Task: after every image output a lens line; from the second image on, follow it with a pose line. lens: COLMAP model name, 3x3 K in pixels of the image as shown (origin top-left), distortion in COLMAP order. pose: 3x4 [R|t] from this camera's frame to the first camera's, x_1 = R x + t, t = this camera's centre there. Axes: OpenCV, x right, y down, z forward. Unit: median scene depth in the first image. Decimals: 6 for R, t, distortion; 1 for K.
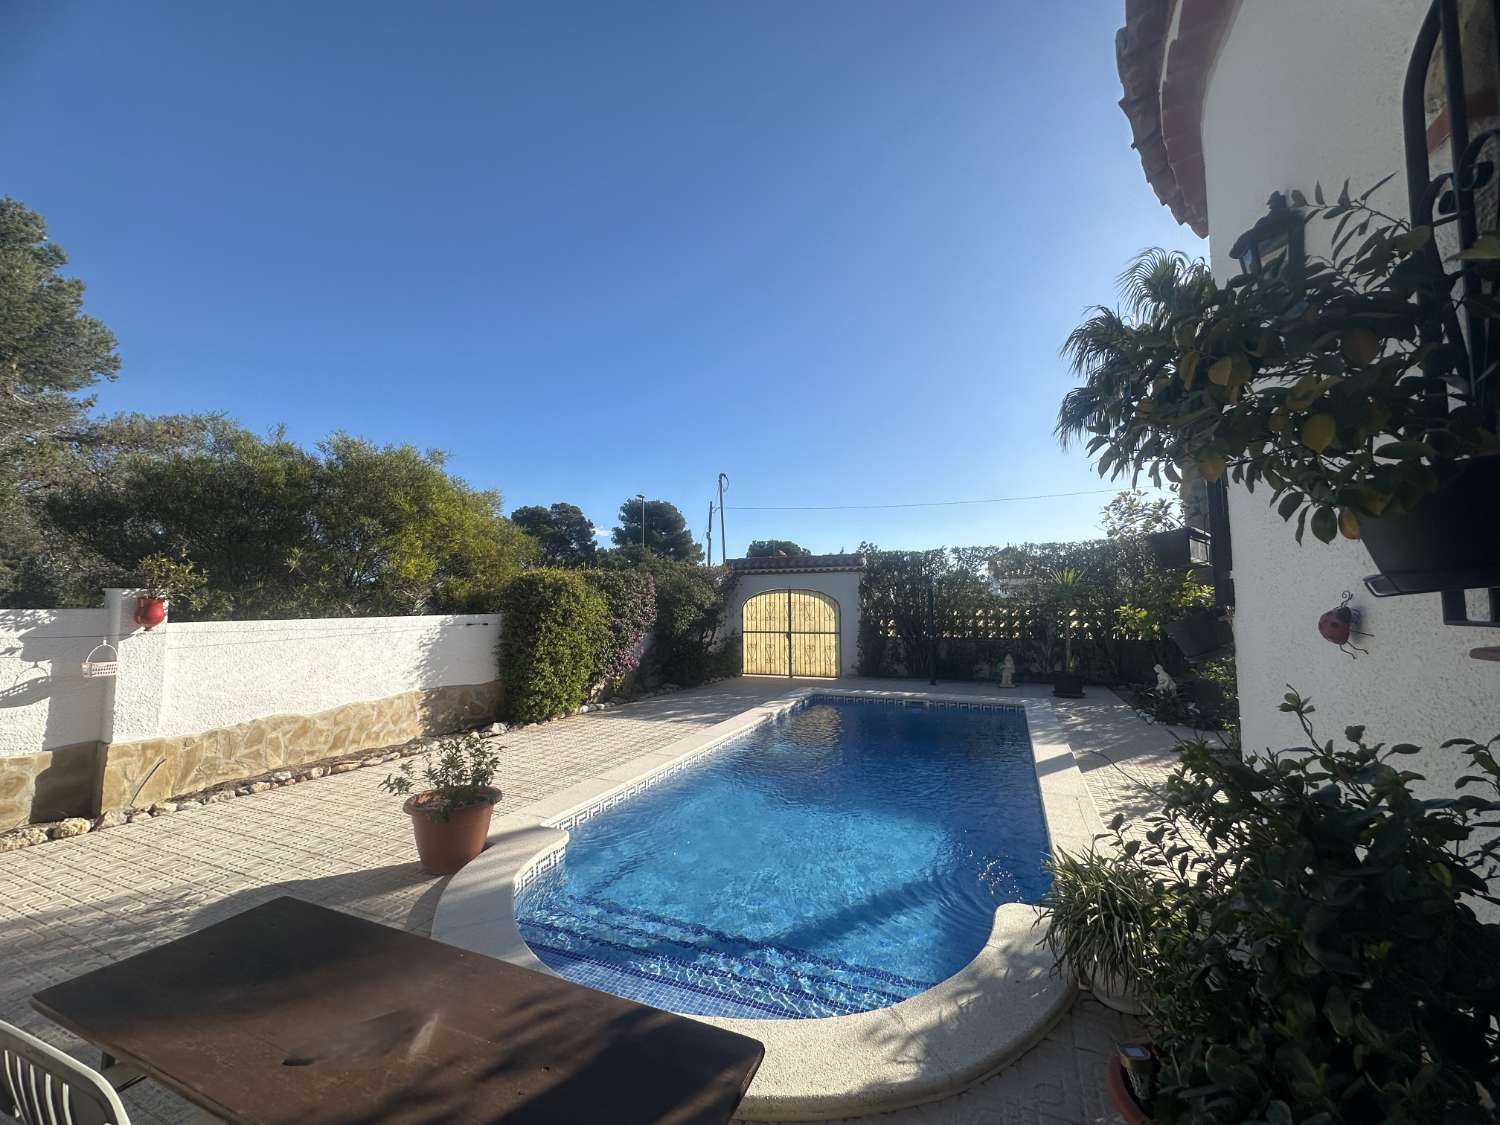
lens RADIAL K [[600.3, 0, 755.7], [0, 600.3, 561.3], [0, 0, 1]] dist [-0.005851, 0.001081]
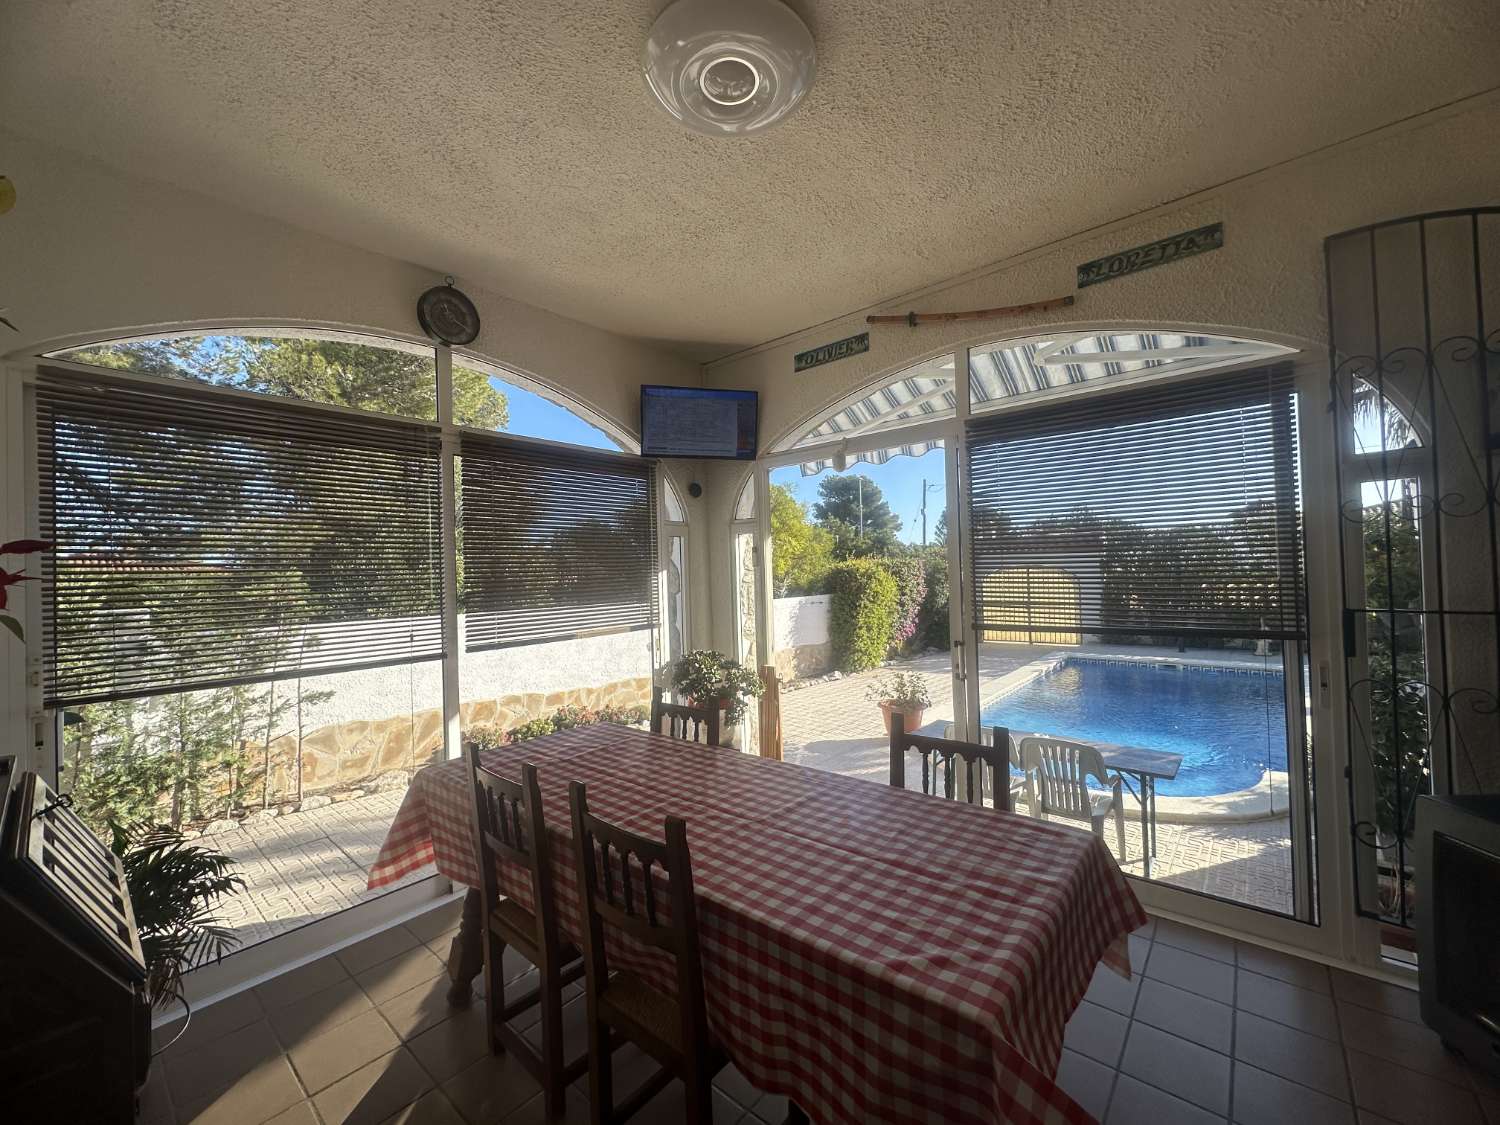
lens RADIAL K [[600.3, 0, 751.1], [0, 600.3, 562.4], [0, 0, 1]] dist [-0.005851, 0.001081]
pose [[0.953652, -0.025599, -0.299821, -0.123842], [0.042541, 0.997837, 0.050117, -0.046917], [0.297890, -0.060549, 0.952678, -0.273200]]
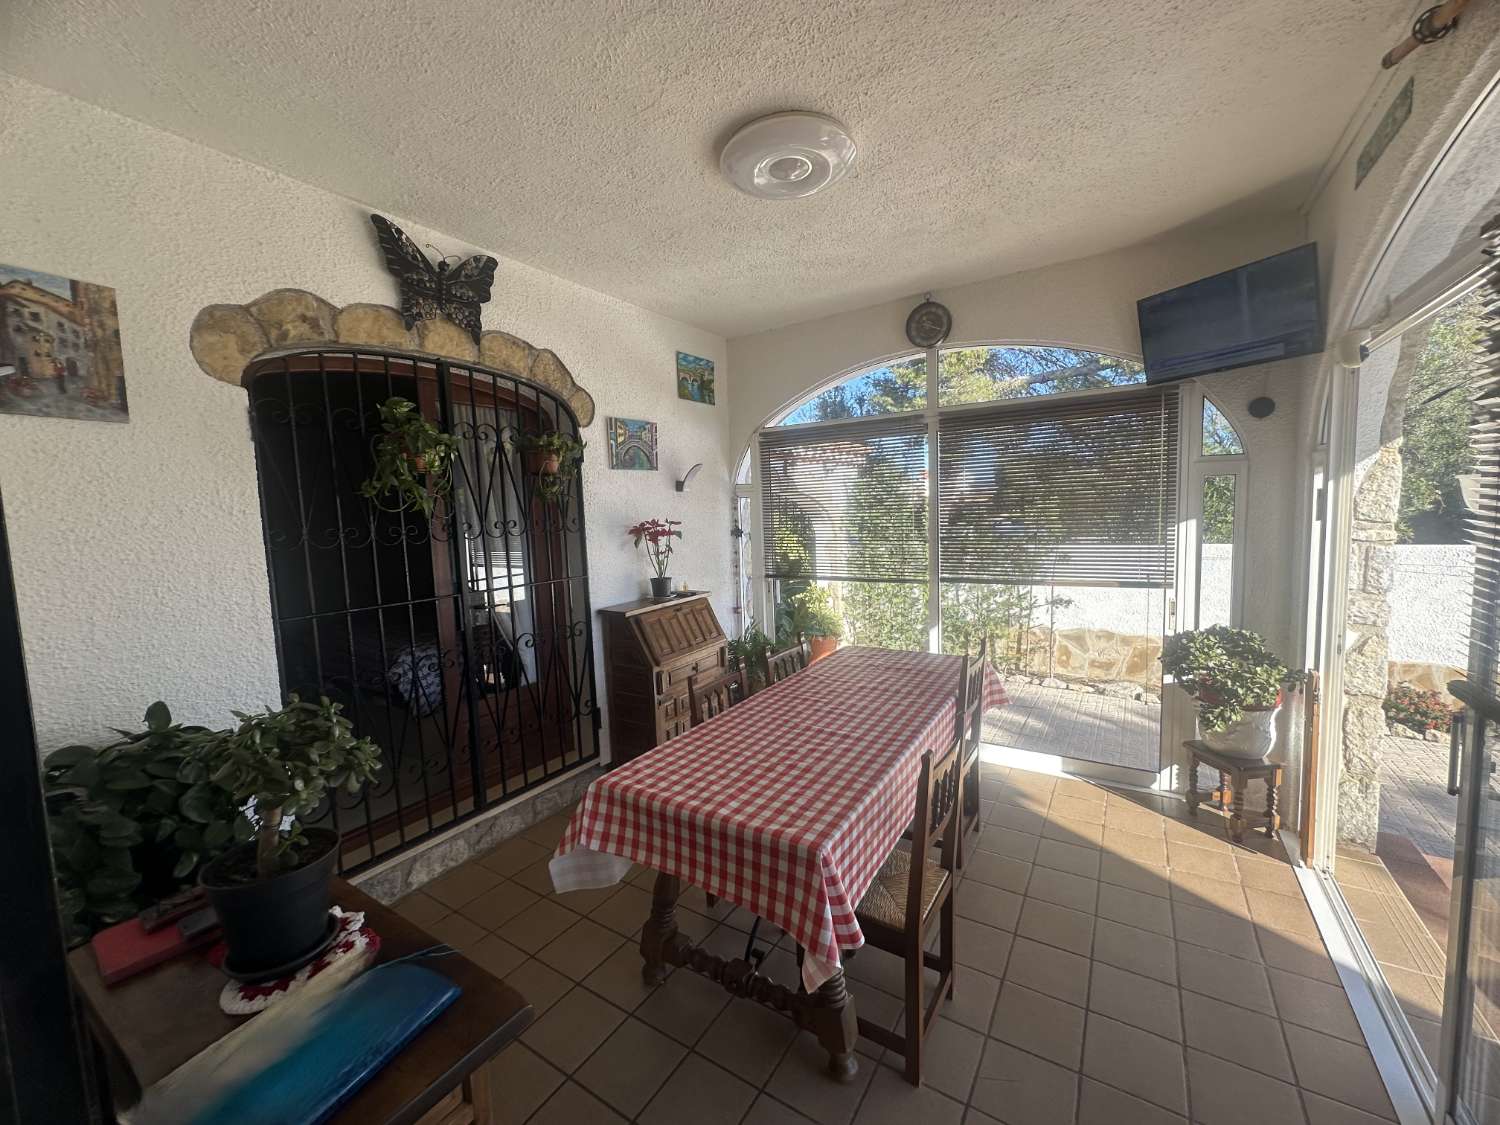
lens RADIAL K [[600.3, 0, 753.7], [0, 600.3, 562.4], [0, 0, 1]] dist [-0.005851, 0.001081]
pose [[-0.169599, 0.103330, -0.980081, 4.522121], [0.101735, 0.991011, 0.086878, -0.201692], [0.980248, -0.084974, -0.178587, 4.520078]]
